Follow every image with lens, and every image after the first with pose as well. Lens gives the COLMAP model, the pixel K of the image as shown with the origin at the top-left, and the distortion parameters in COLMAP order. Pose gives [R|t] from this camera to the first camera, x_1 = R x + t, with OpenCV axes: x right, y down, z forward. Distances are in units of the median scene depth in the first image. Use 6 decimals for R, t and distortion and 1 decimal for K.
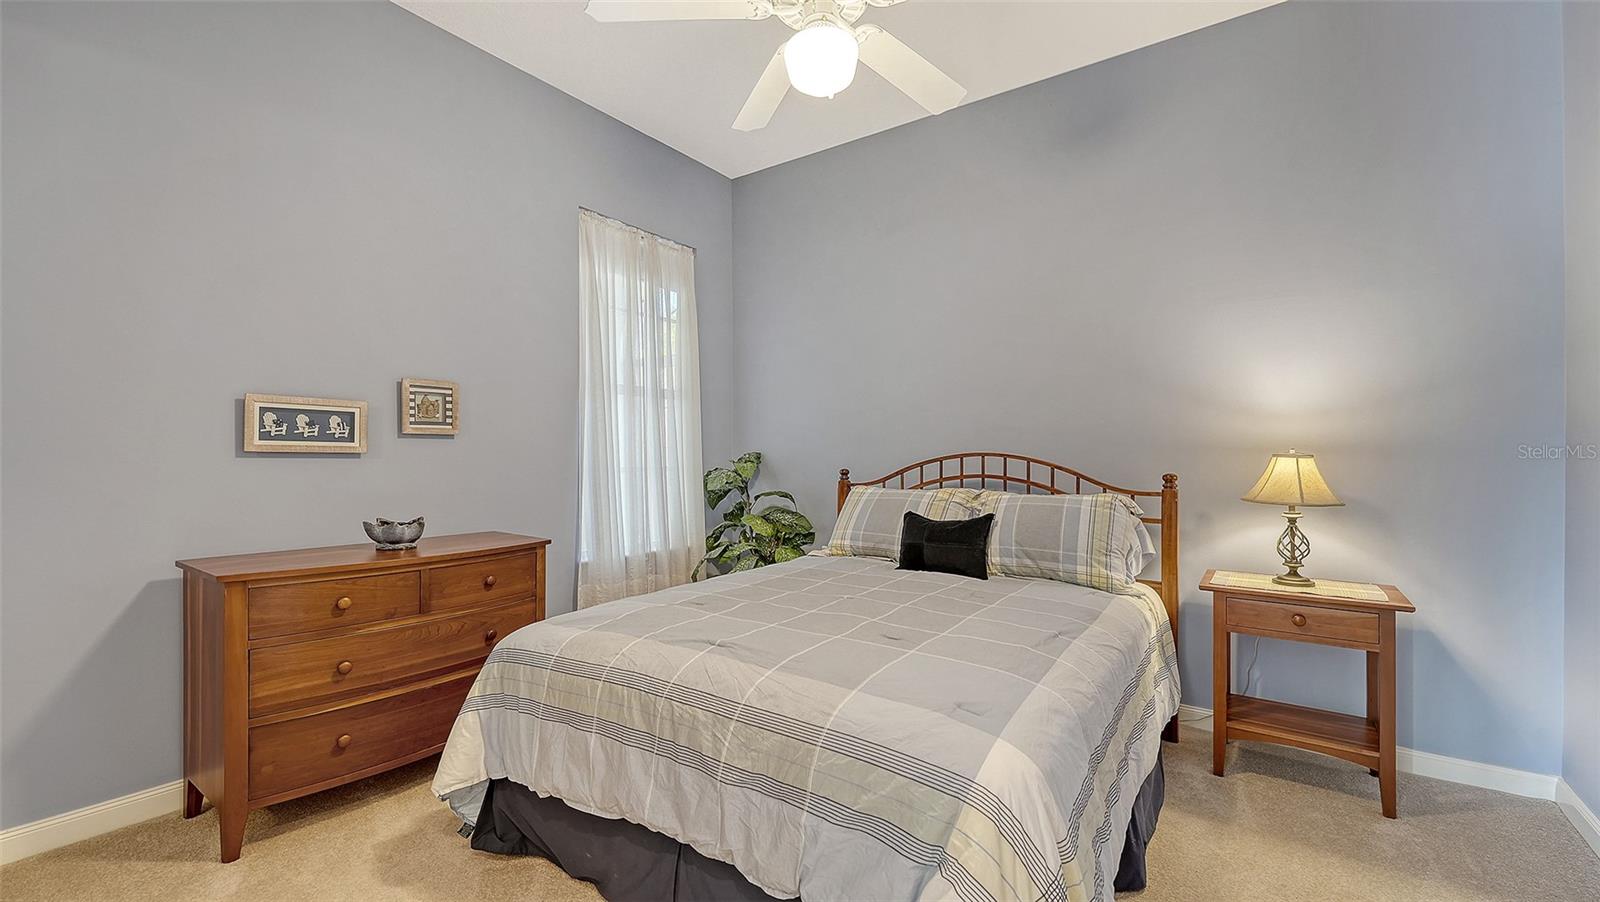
lens RADIAL K [[653.4, 0, 800.0], [0, 653.4, 451.0], [0, 0, 1]] dist [-0.002412, -0.000680]
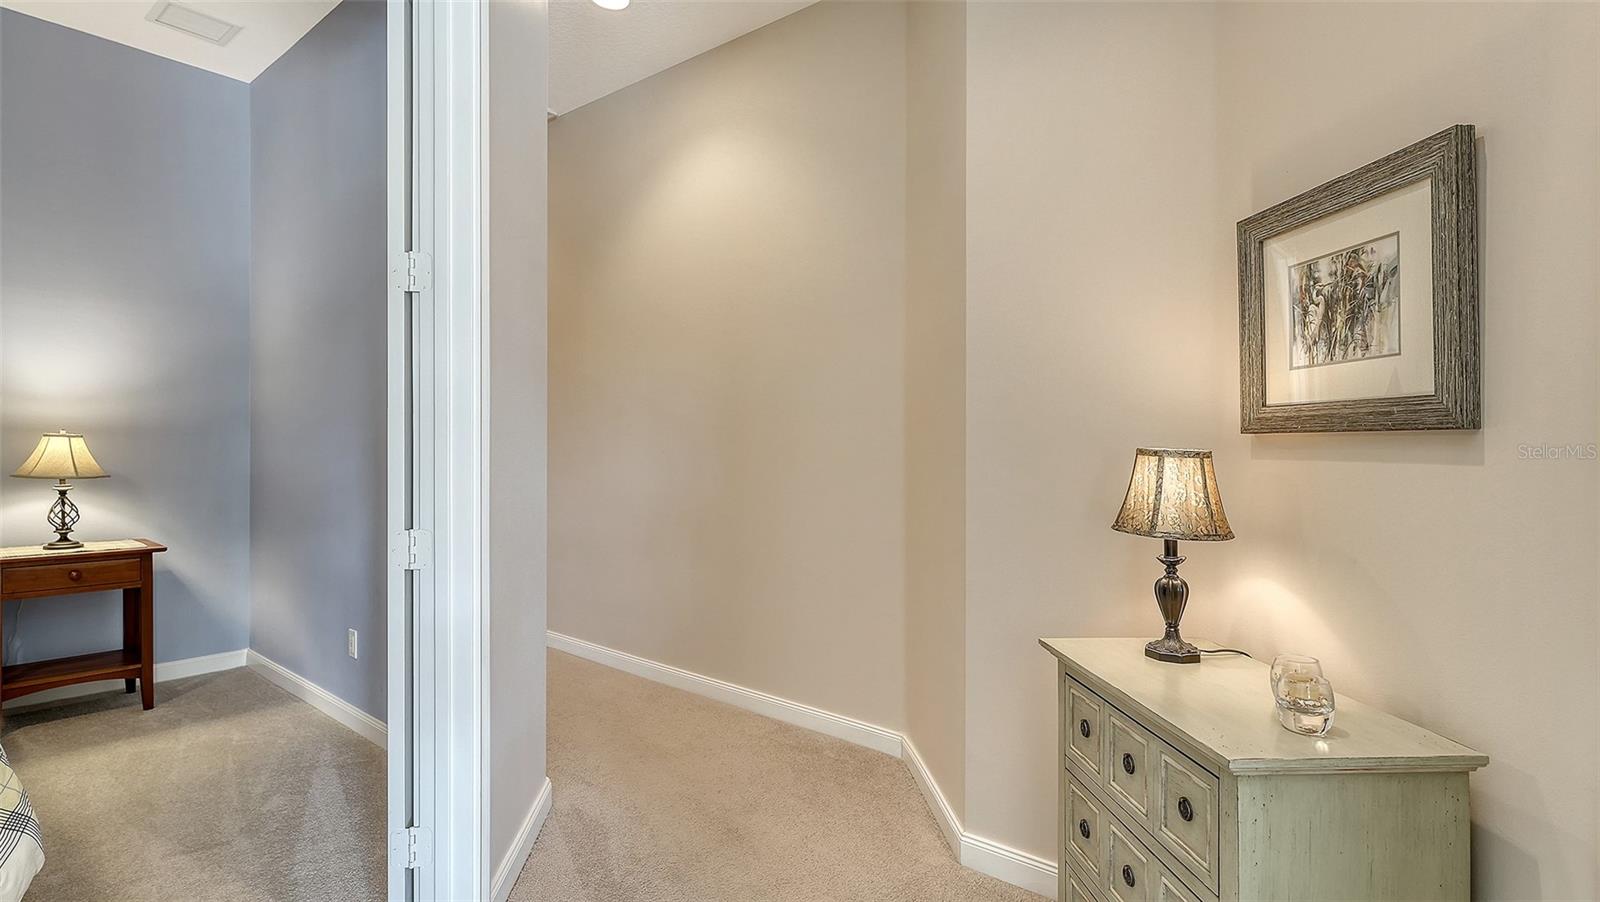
lens RADIAL K [[772.2, 0, 800.0], [0, 772.2, 451.0], [0, 0, 1]] dist [-0.001187, -0.000540]
pose [[0.065217, -0.021945, 0.997630, -0.521759], [-0.014053, 0.999639, 0.022908, -0.015473], [-0.997772, -0.015513, 0.064885, -0.385084]]
